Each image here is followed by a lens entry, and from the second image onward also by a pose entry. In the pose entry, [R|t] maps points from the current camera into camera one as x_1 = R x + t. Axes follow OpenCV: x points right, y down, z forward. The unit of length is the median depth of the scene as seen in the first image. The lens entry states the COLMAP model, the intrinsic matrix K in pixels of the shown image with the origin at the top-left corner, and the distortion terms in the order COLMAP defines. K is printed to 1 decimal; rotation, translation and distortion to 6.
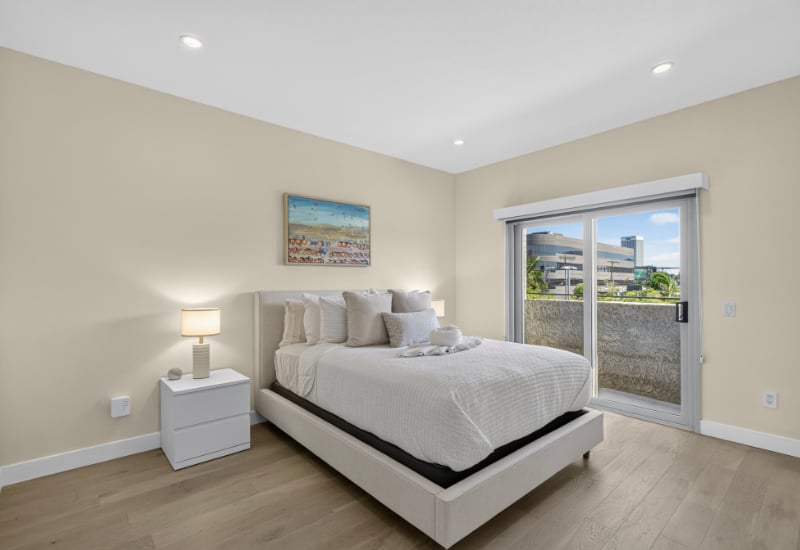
lens RADIAL K [[376.5, 0, 397.1], [0, 376.5, 271.6], [0, 0, 1]] dist [0.002094, 0.000378]
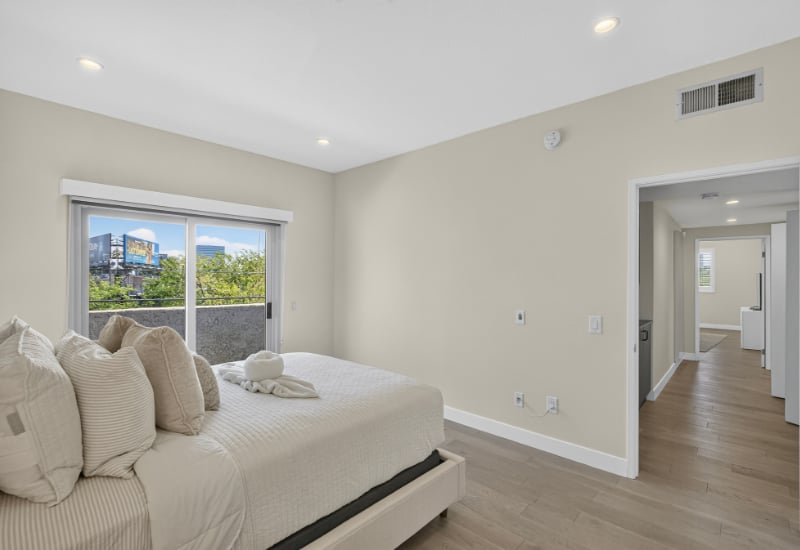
lens RADIAL K [[363.6, 0, 385.5], [0, 363.6, 276.8], [0, 0, 1]] dist [0.000220, -0.000043]
pose [[-0.093287, 0.011032, 0.995578, -0.573435], [-0.022992, 0.999648, -0.013232, -0.002936], [-0.995374, -0.024125, -0.093001, 0.724329]]
